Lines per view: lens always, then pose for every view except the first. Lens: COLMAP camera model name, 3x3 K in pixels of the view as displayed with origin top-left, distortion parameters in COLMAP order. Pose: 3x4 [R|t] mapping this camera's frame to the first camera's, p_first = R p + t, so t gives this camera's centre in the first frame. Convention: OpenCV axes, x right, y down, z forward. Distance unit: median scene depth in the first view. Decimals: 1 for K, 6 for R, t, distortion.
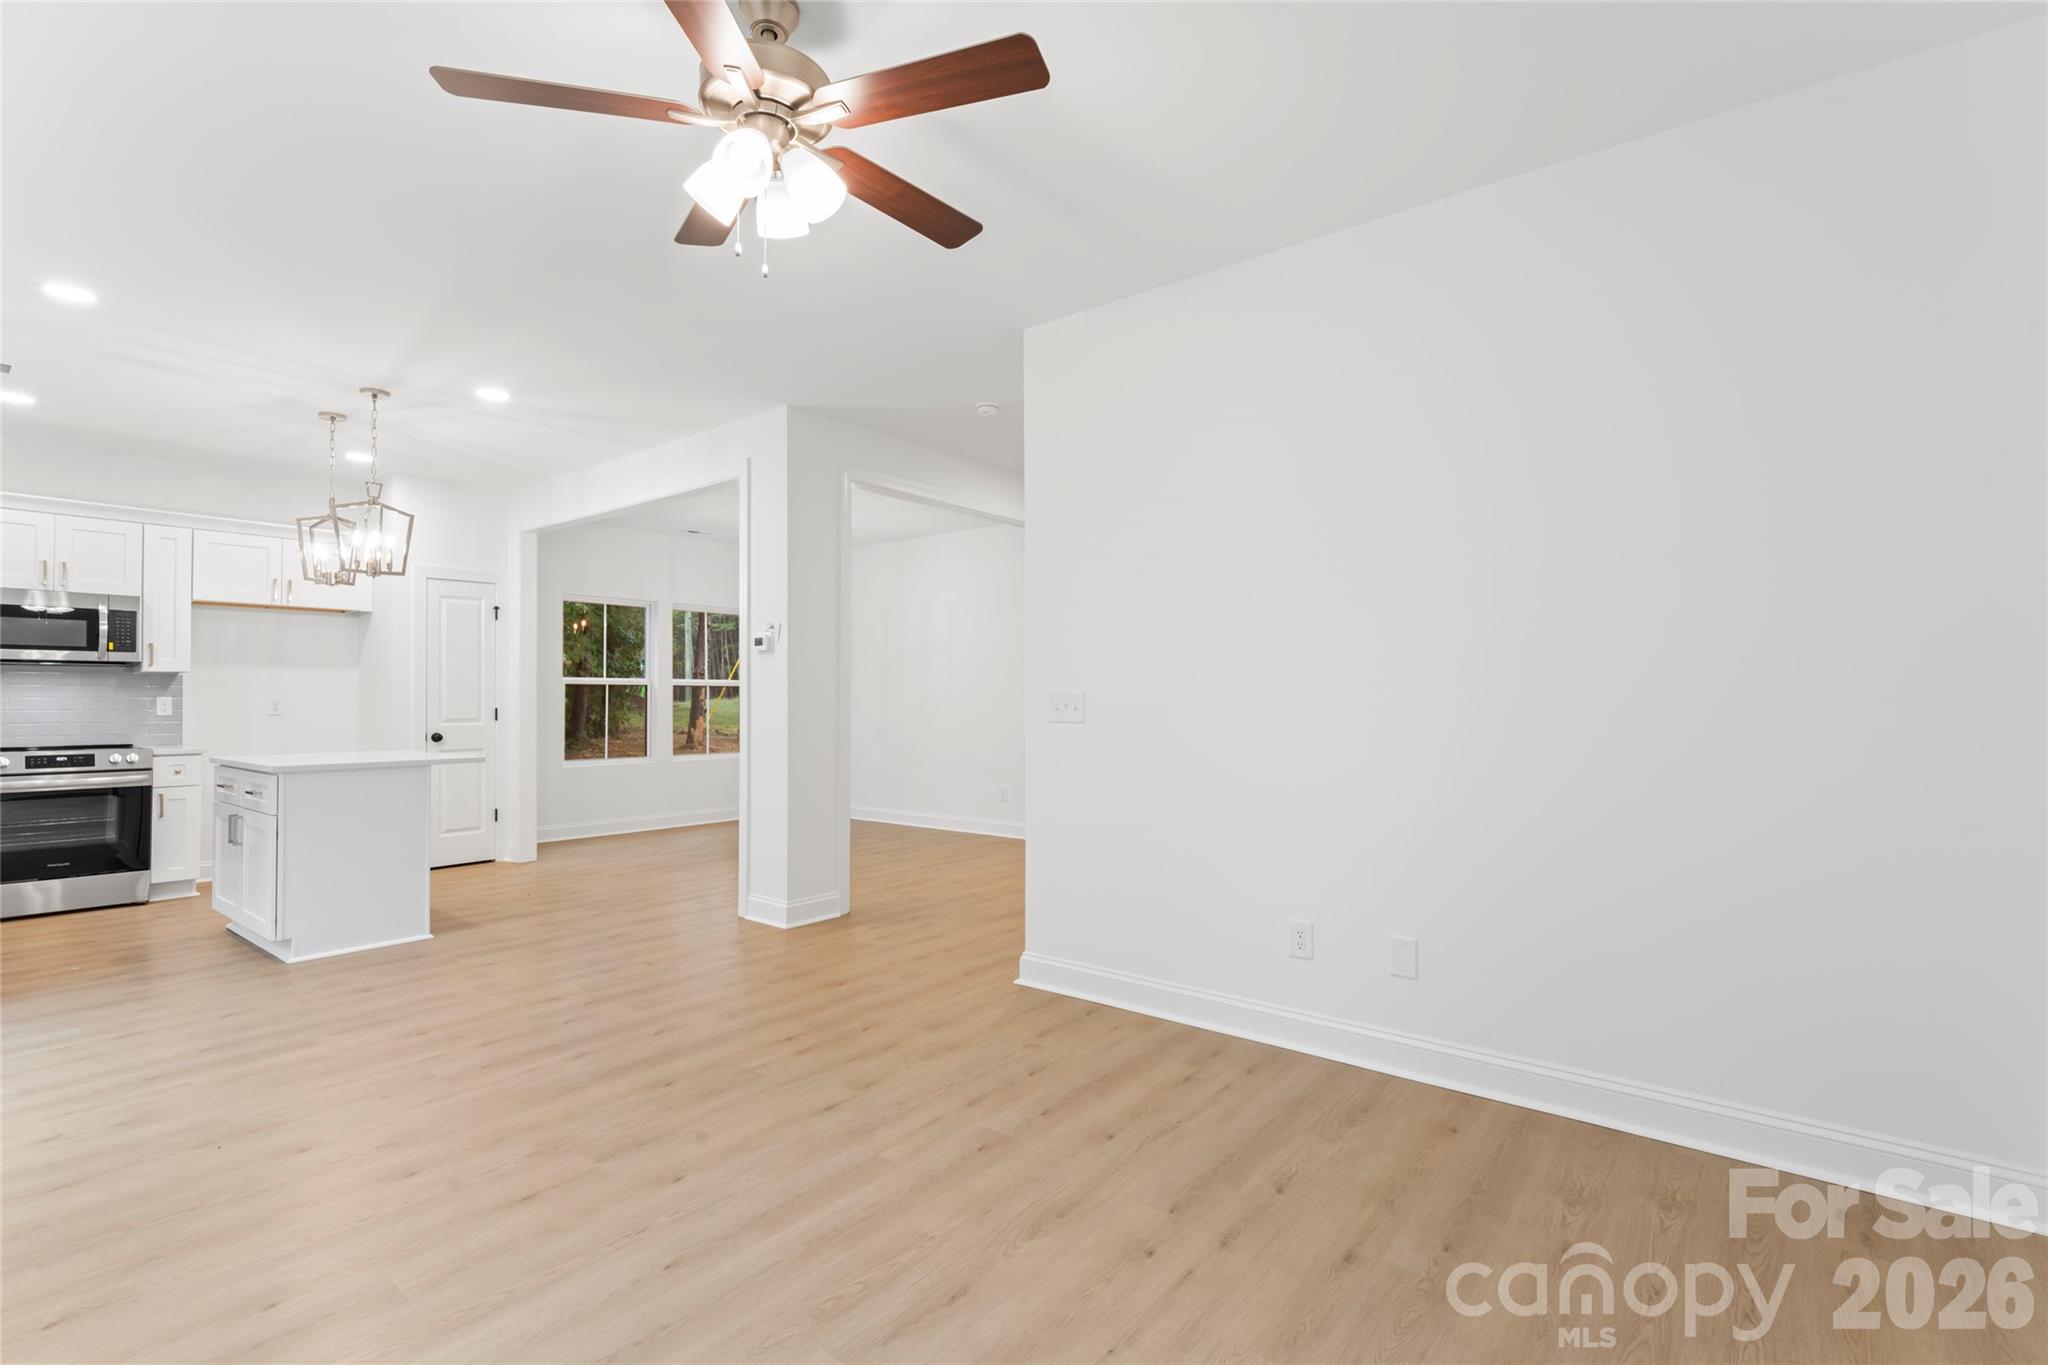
lens RADIAL K [[933.1, 0, 1018.0], [0, 933.1, 694.3], [0, 0, 1]] dist [-0.001120, -0.000149]
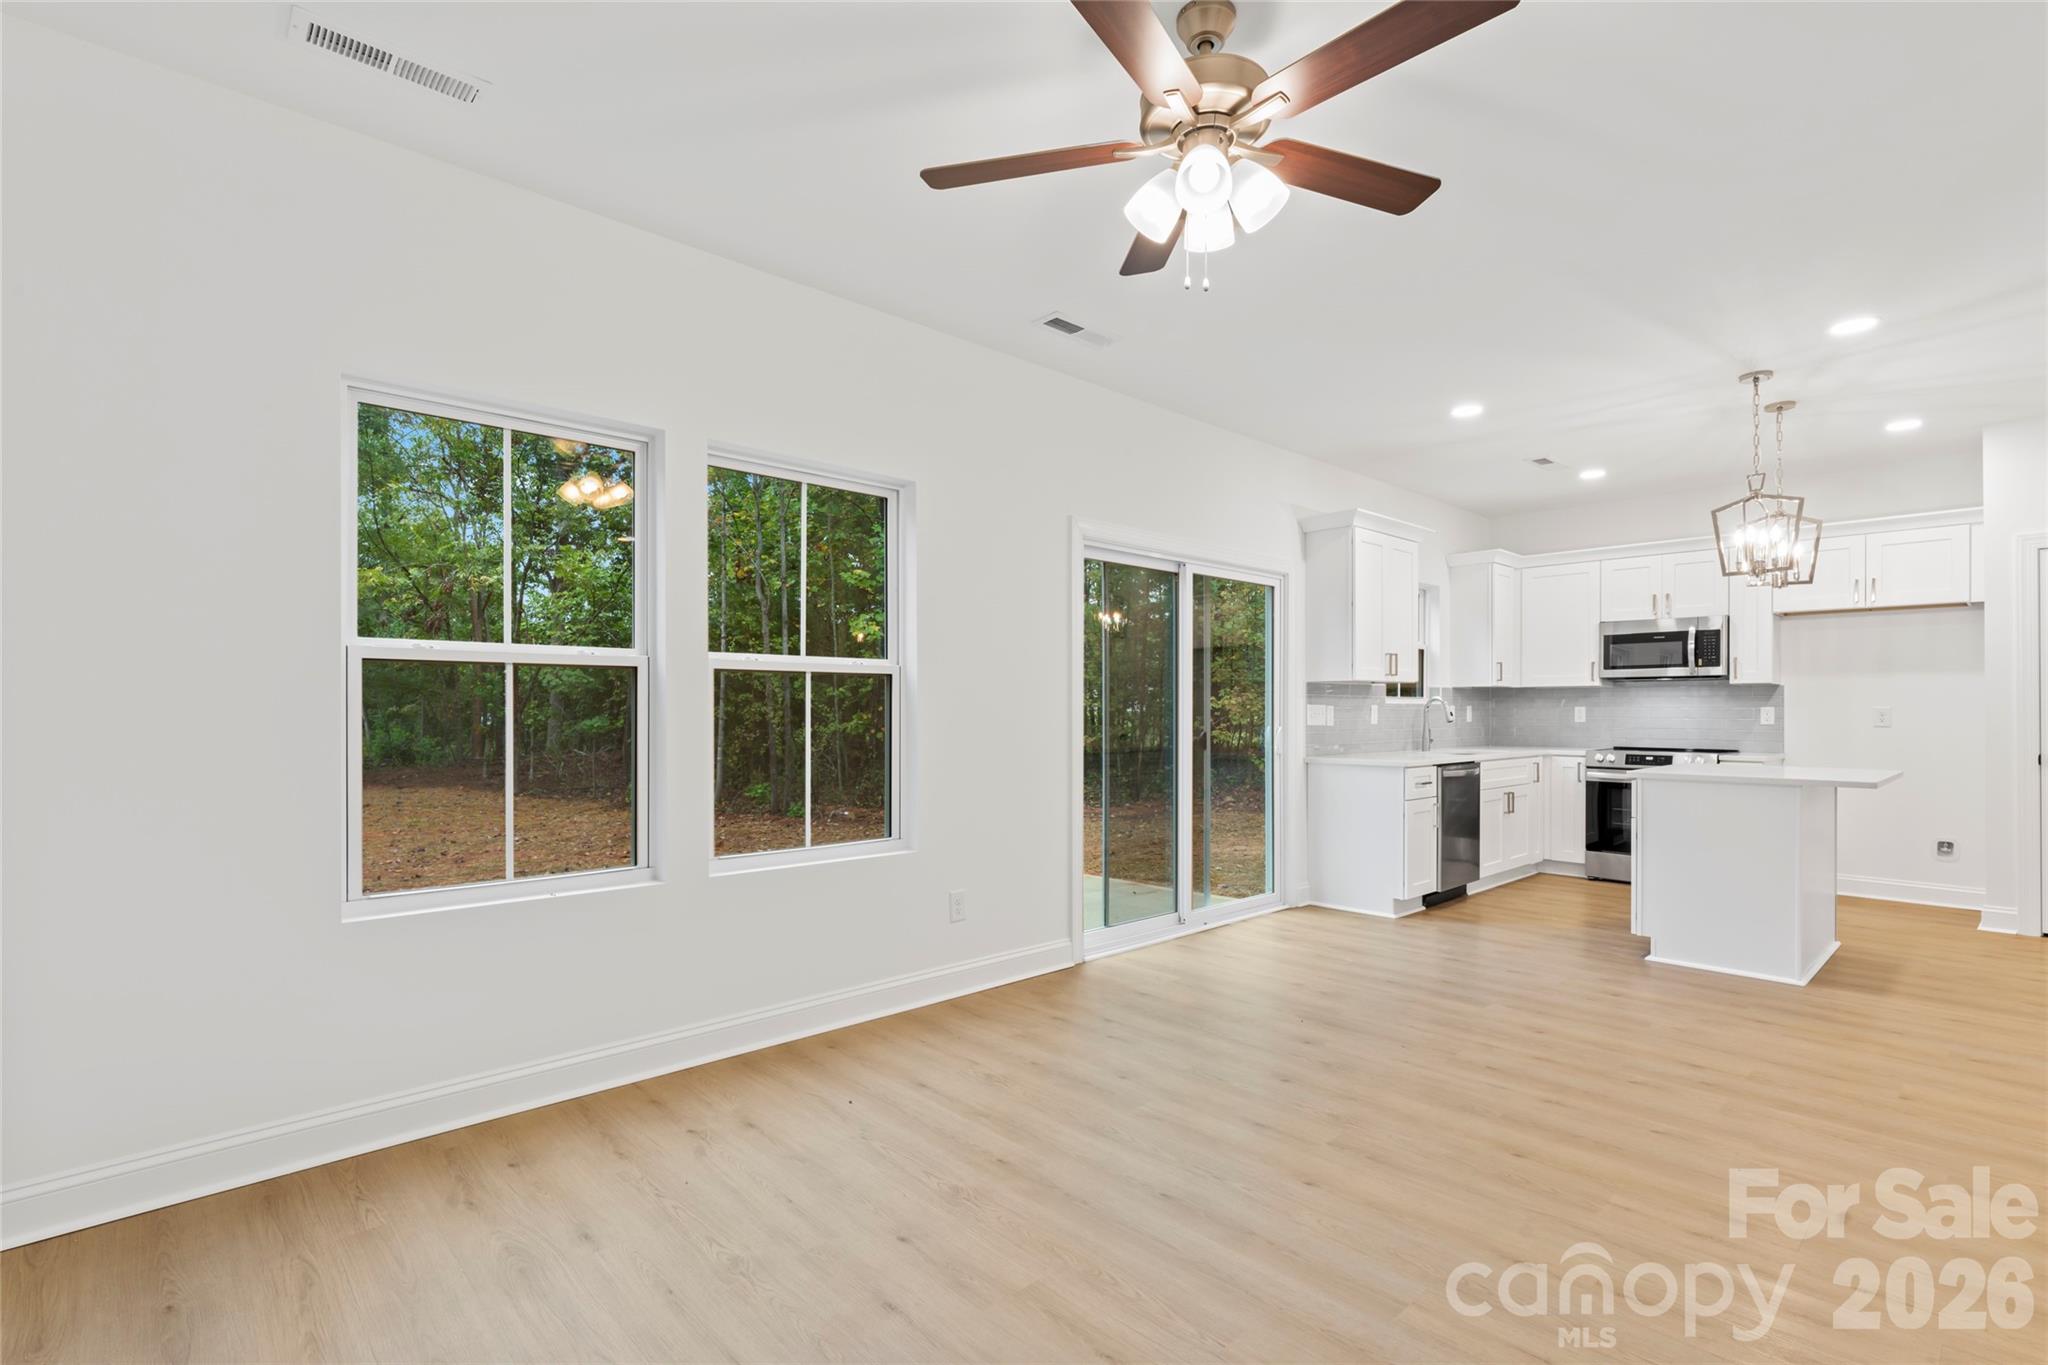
lens RADIAL K [[953.3, 0, 1025.0], [0, 953.3, 709.9], [0, 0, 1]] dist [-0.001932, 0.000258]
pose [[-0.145328, 0.000655, -0.989383, 0.306901], [0.003966, 0.999992, 0.000080, 0.003132], [0.989376, -0.003912, -0.145330, 0.372525]]
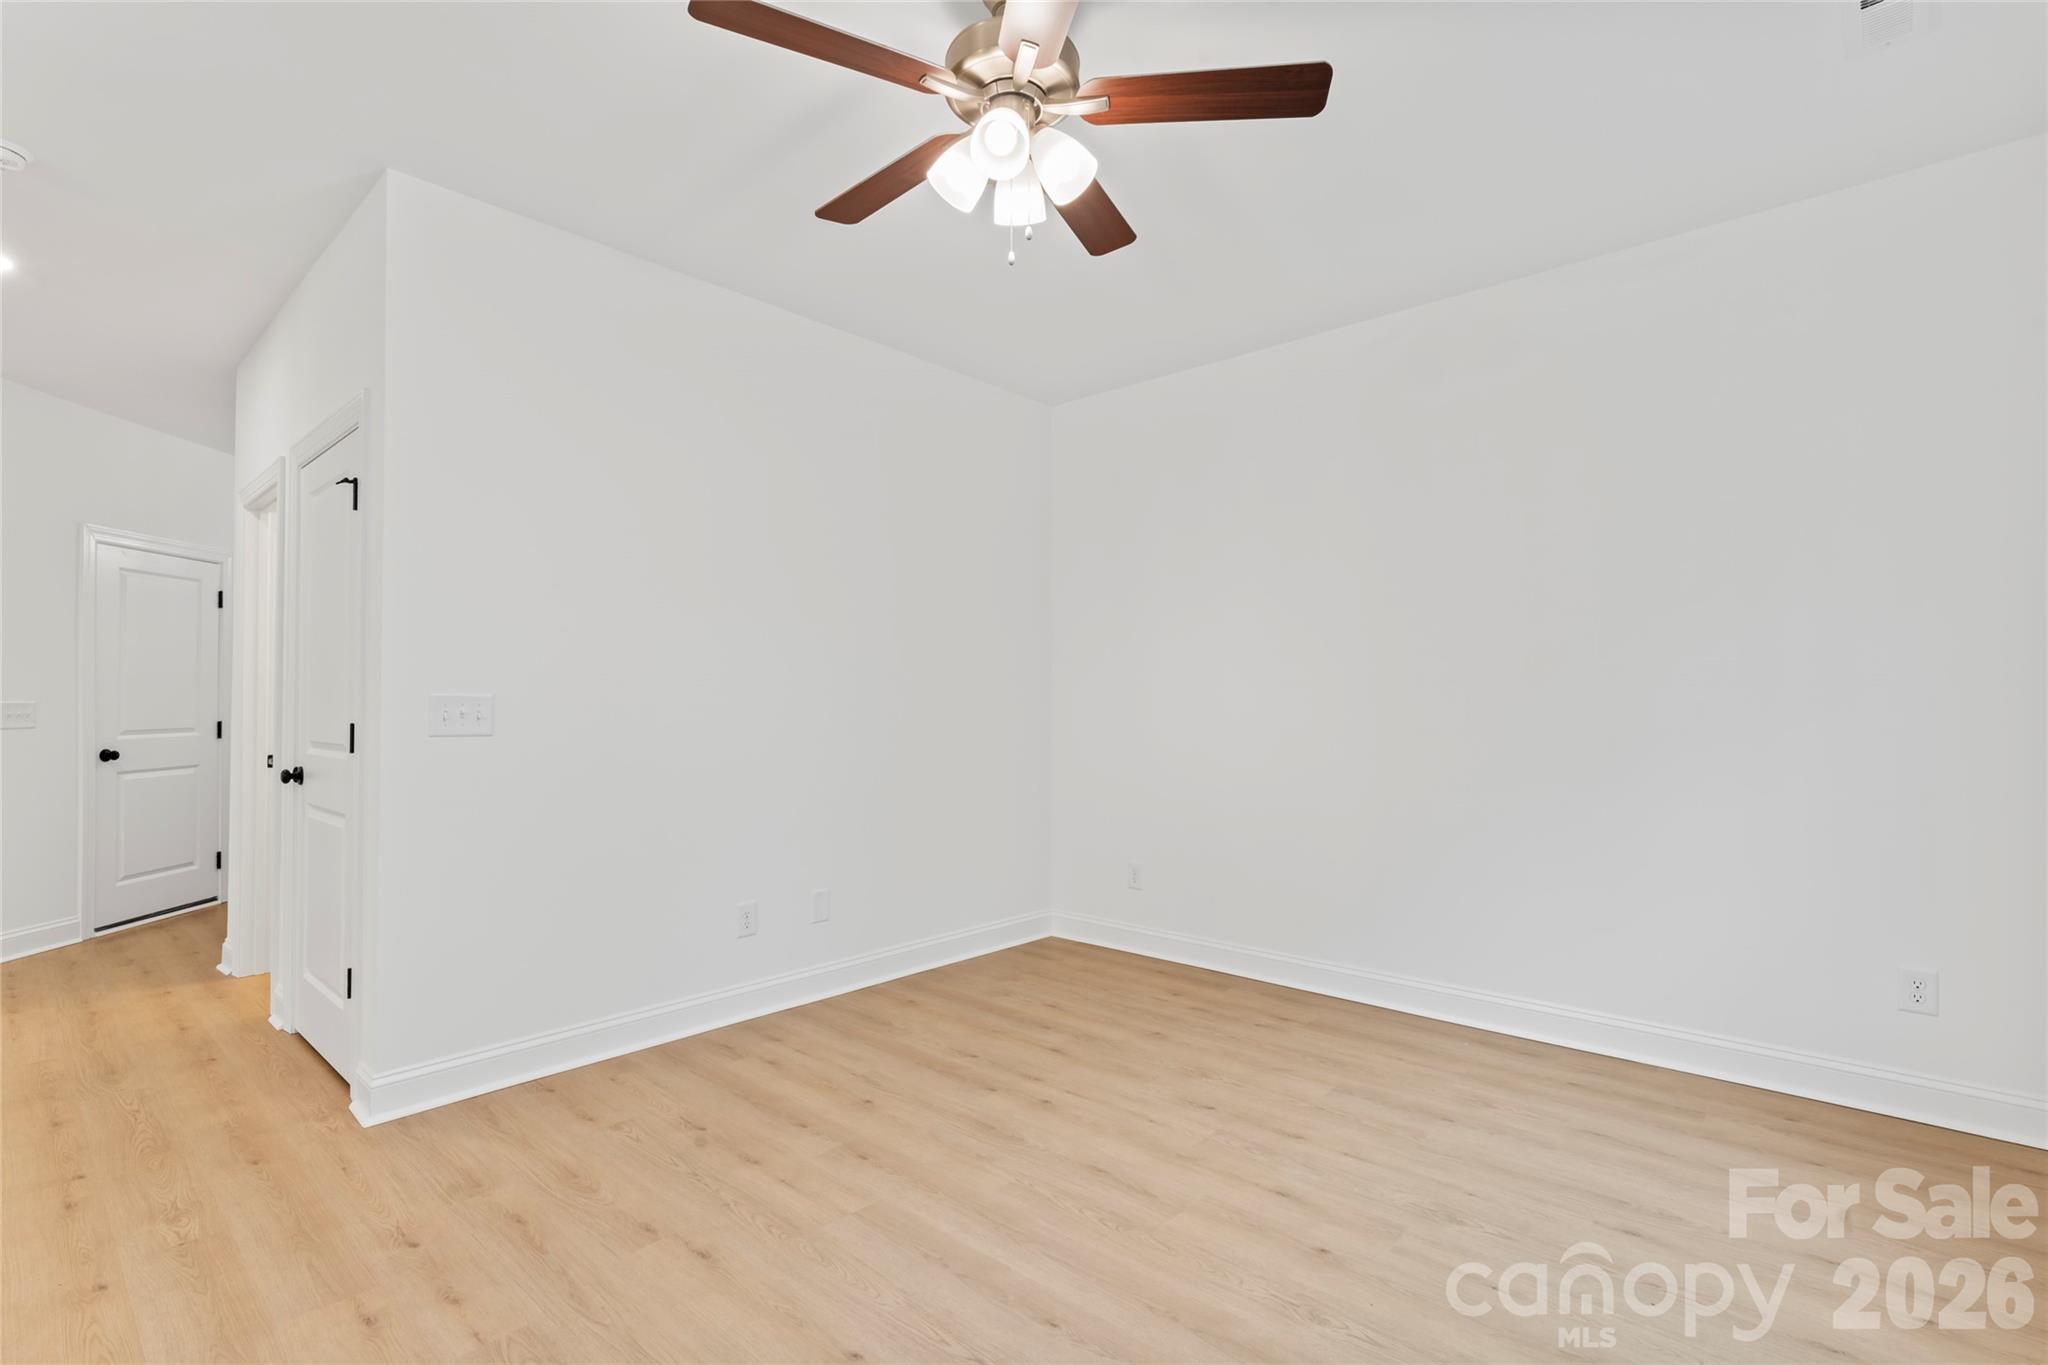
lens RADIAL K [[949.1, 0, 1023.8], [0, 949.1, 670.9], [0, 0, 1]] dist [-0.002137, -0.000737]
pose [[0.071878, 0.025449, 0.997089, -0.493996], [-0.003969, 0.999674, -0.025229, -0.003594], [-0.997406, -0.002144, 0.071956, 0.356801]]
